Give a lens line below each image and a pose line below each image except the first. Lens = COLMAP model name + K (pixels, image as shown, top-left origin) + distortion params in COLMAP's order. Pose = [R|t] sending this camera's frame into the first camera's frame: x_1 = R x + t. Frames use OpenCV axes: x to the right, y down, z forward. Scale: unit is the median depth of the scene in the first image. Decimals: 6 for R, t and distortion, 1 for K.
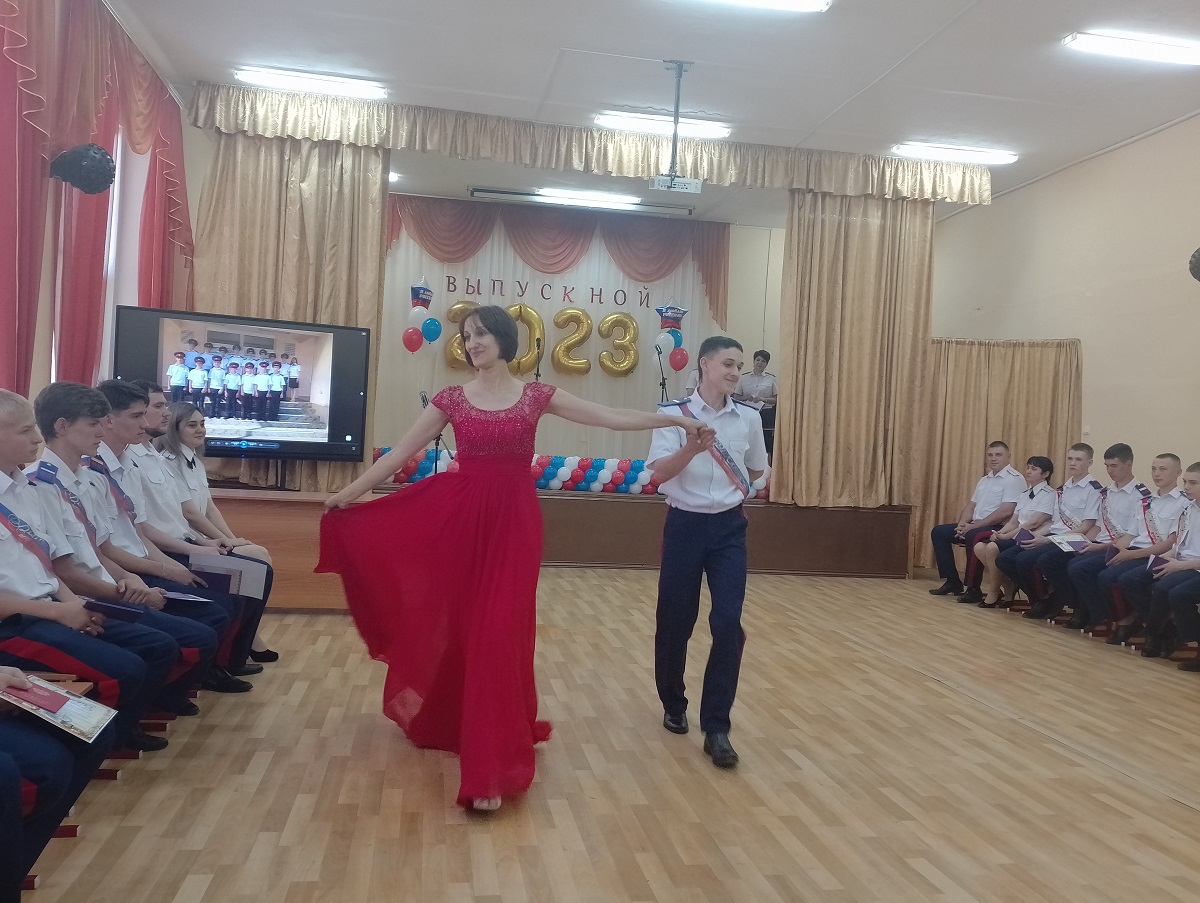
lens RADIAL K [[950.9, 0, 602.3], [0, 950.9, 449.2], [0, 0, 1]] dist [0.089442, -0.165920]
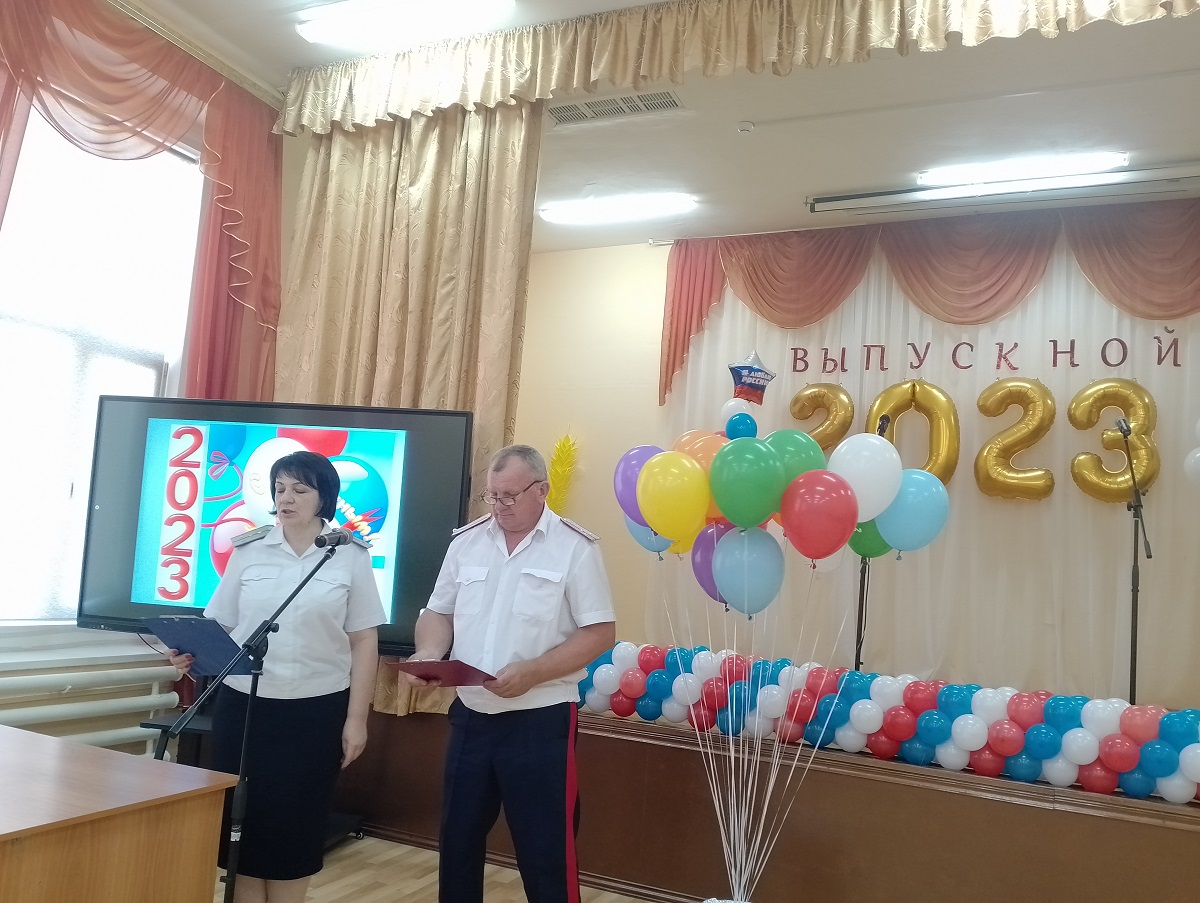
lens RADIAL K [[950.9, 0, 602.3], [0, 950.9, 449.2], [0, 0, 1]] dist [0.089442, -0.165920]
pose [[0.824368, -0.053382, -0.563531, 0.106389], [-0.033146, 0.989283, -0.142201, -0.026542], [0.565083, 0.135904, 0.813764, 0.528341]]
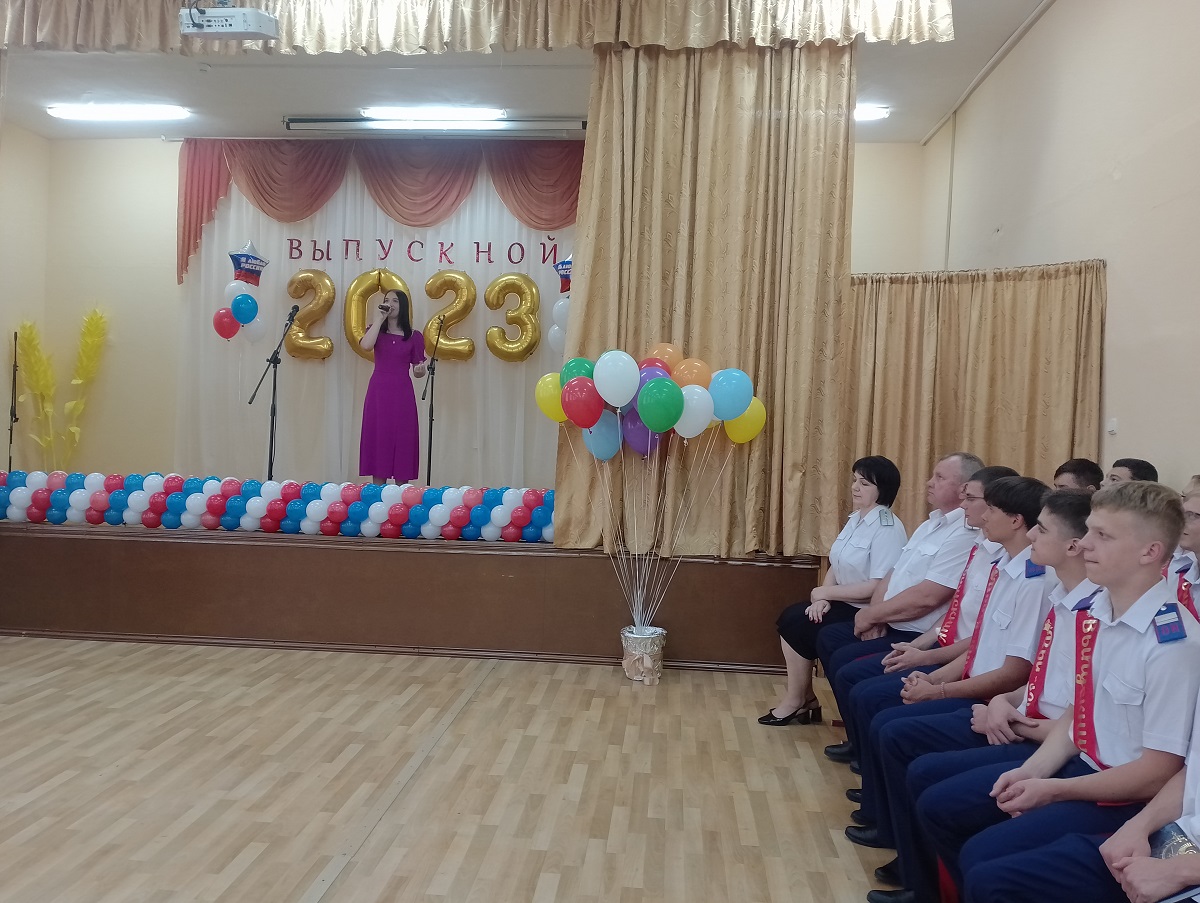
lens RADIAL K [[950.9, 0, 602.3], [0, 950.9, 449.2], [0, 0, 1]] dist [0.089442, -0.165920]
pose [[0.967287, -0.014914, -0.253245, 0.345461], [0.017288, 0.999825, 0.007151, -0.014814], [0.253094, -0.011296, 0.967376, 0.384497]]
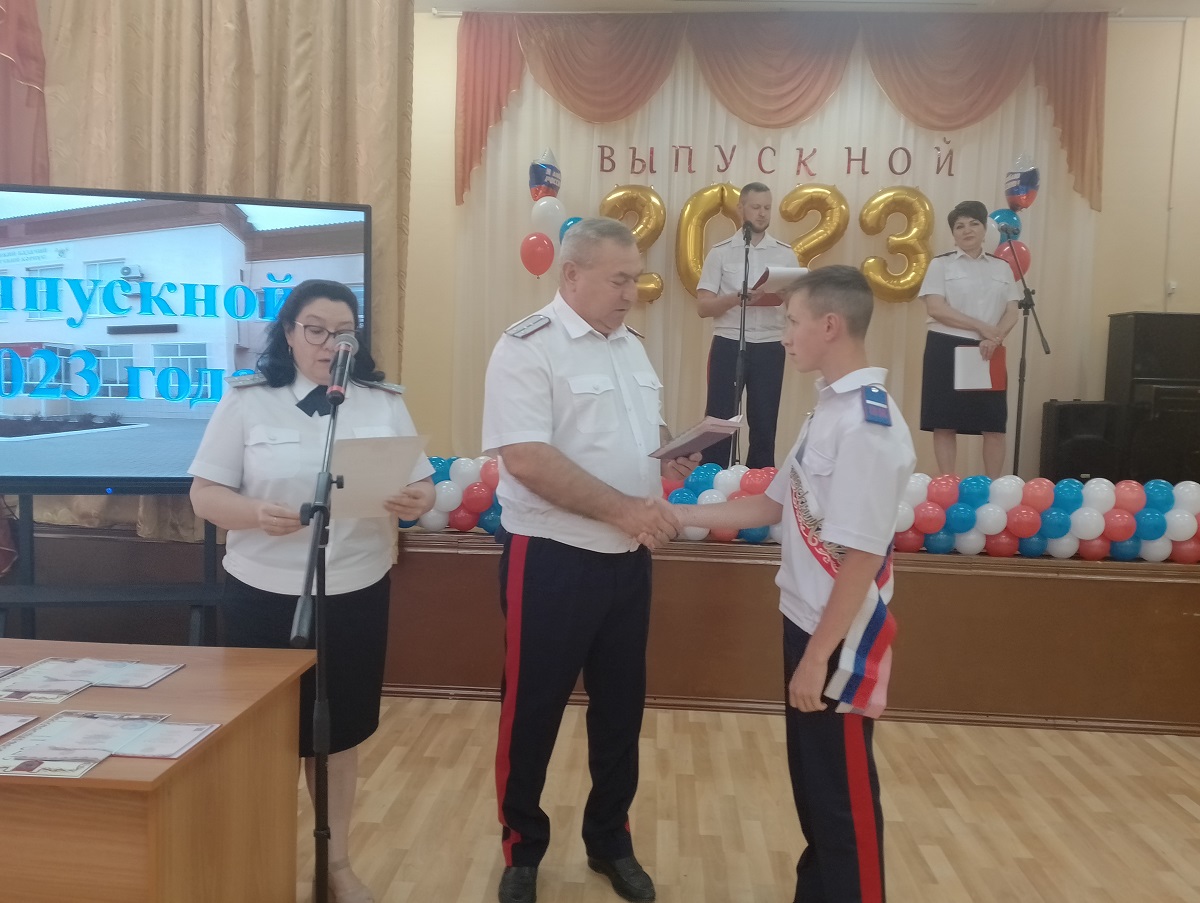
lens RADIAL K [[947.1, 0, 596.4], [0, 947.1, 455.6], [0, 0, 1]] dist [0.061434, -0.099738]
pose [[0.970311, -0.004235, -0.241822, -0.025273], [0.019441, 0.997977, 0.060531, -0.028339], [0.241076, -0.063436, 0.968431, 0.505740]]
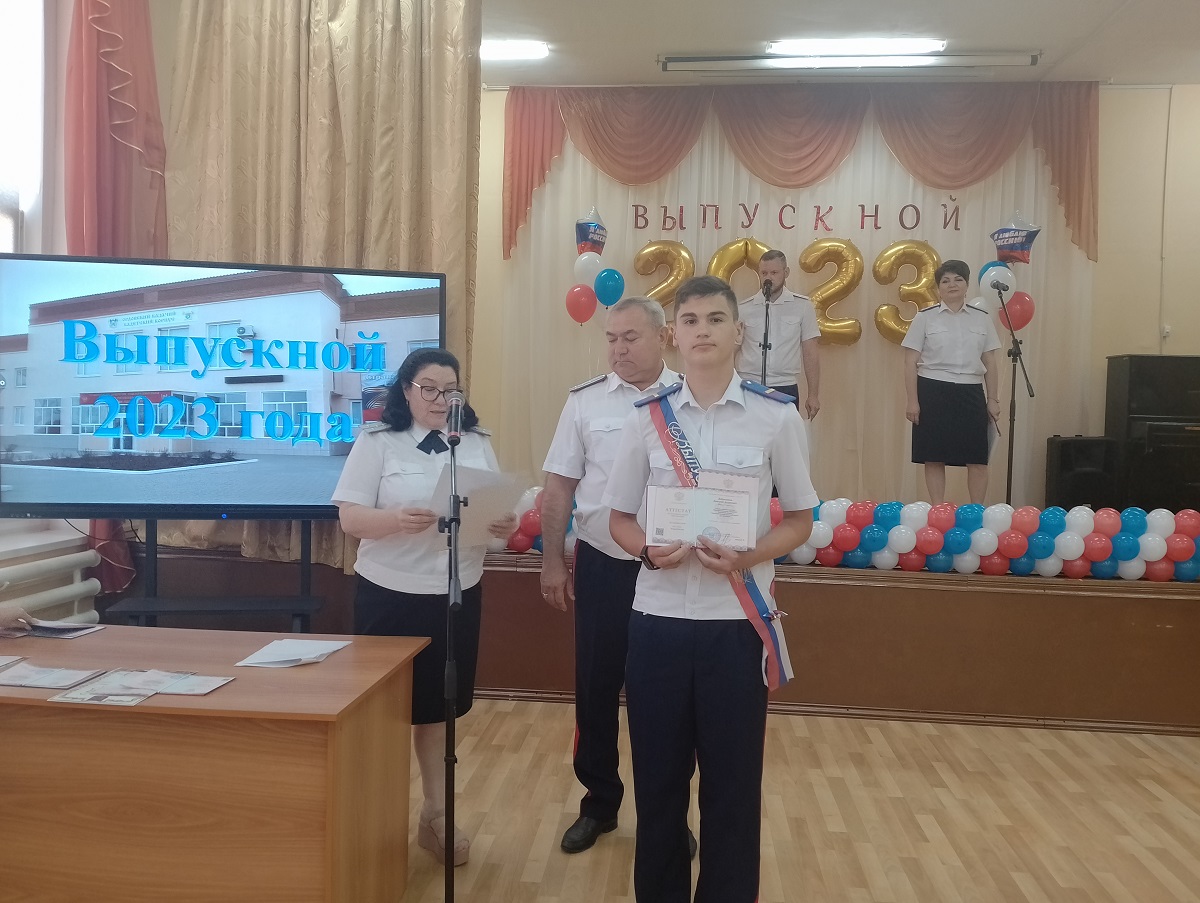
lens RADIAL K [[950.9, 0, 602.3], [0, 950.9, 449.2], [0, 0, 1]] dist [0.089442, -0.165920]
pose [[0.964876, -0.016197, -0.262207, -0.016119], [0.021672, 0.999603, 0.018001, -0.030849], [0.261811, -0.023051, 0.964844, 0.438740]]
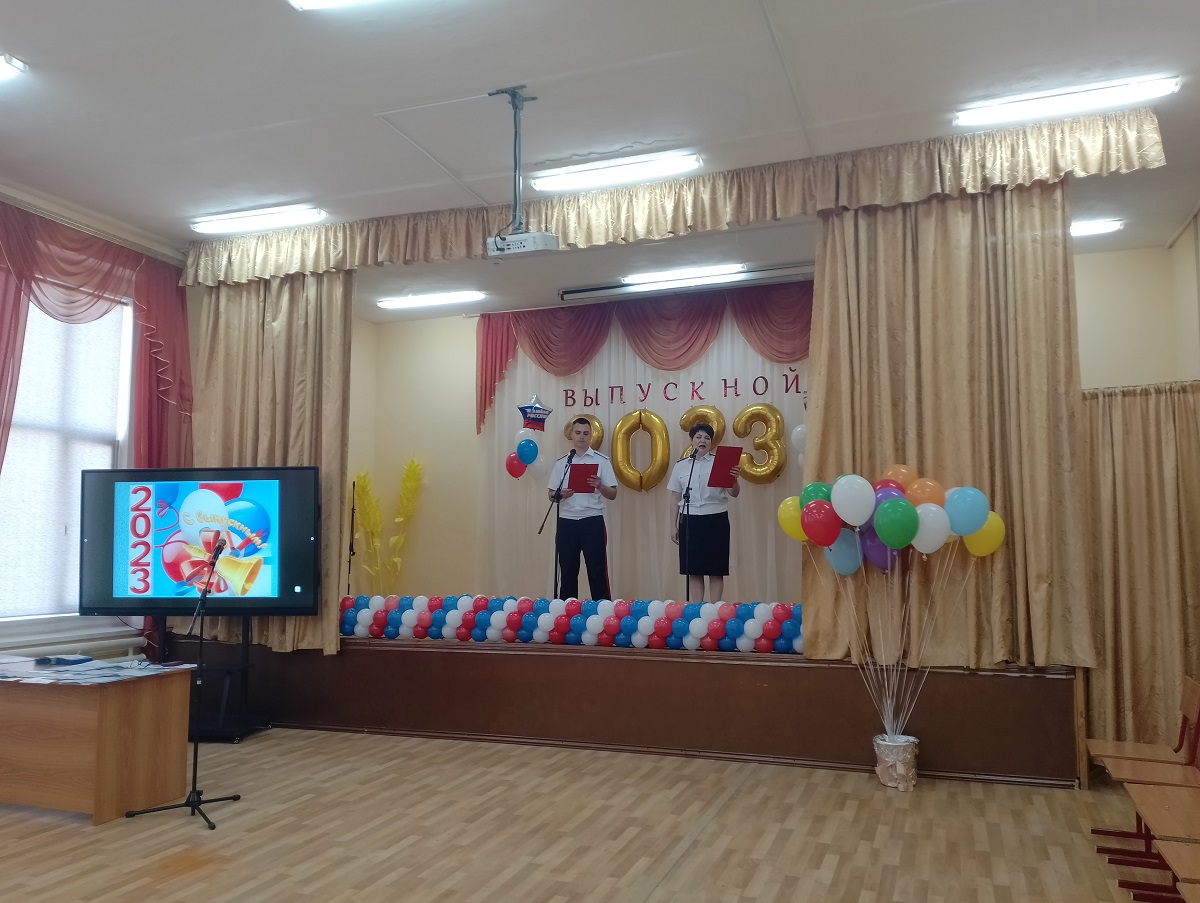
lens RADIAL K [[950.9, 0, 602.3], [0, 950.9, 449.2], [0, 0, 1]] dist [0.089442, -0.165920]
pose [[0.862208, -0.101317, -0.496318, 0.383769], [0.045219, 0.991276, -0.123801, -0.015617], [0.504532, 0.084299, 0.859268, 0.312077]]
